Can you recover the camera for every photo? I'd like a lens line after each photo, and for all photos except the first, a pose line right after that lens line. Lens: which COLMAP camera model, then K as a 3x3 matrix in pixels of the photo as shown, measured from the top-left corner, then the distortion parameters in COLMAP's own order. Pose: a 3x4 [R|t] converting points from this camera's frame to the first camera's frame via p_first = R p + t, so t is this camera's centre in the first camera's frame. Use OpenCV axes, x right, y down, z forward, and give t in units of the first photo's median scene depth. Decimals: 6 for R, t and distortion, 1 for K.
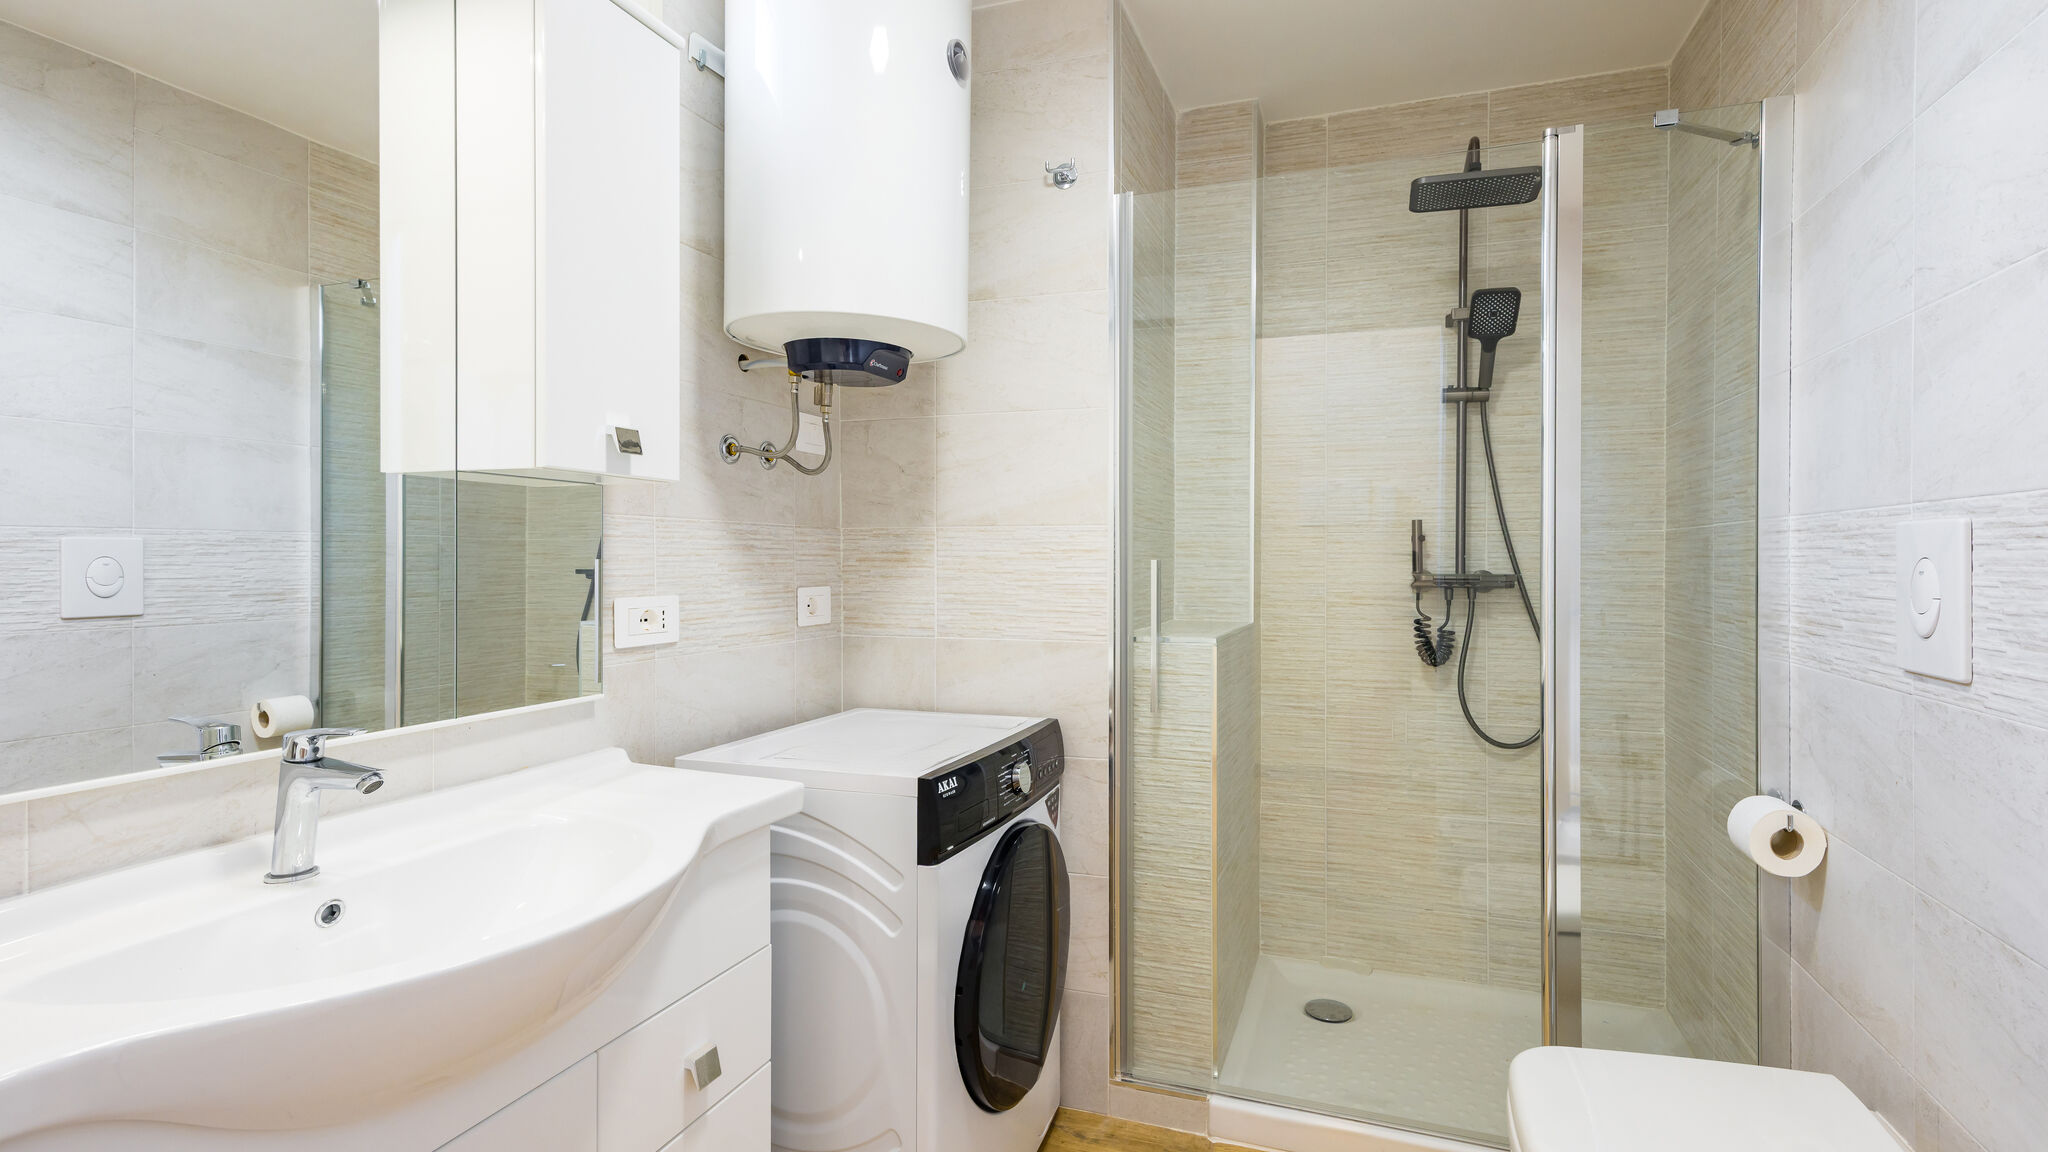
lens RADIAL K [[951.9, 0, 1055.5], [0, 951.9, 563.6], [0, 0, 1]] dist [0.026340, -0.000598]
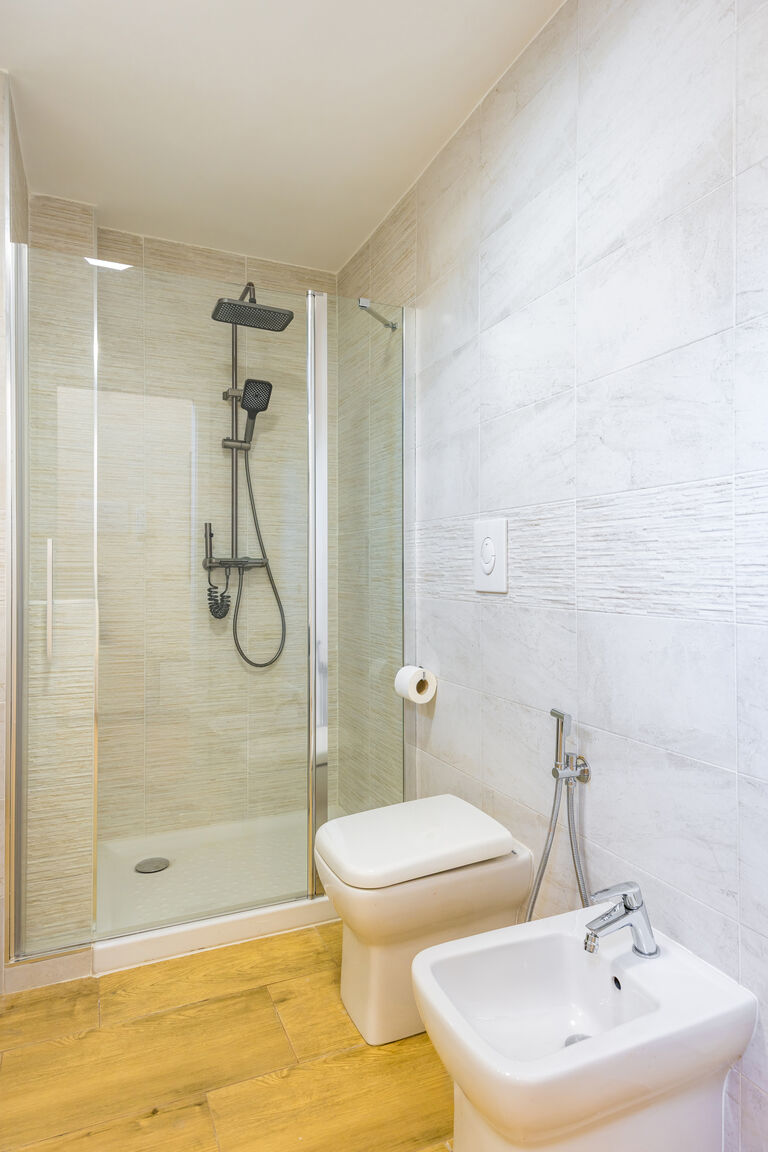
lens RADIAL K [[672.9, 0, 379.6], [0, 672.9, 565.0], [0, 0, 1]] dist [0.043859, -0.028047]
pose [[0.738855, 0.002767, 0.673859, -0.176300], [0.005321, 0.999936, -0.009940, 0.041039], [-0.673844, 0.010930, 0.738793, 0.031767]]
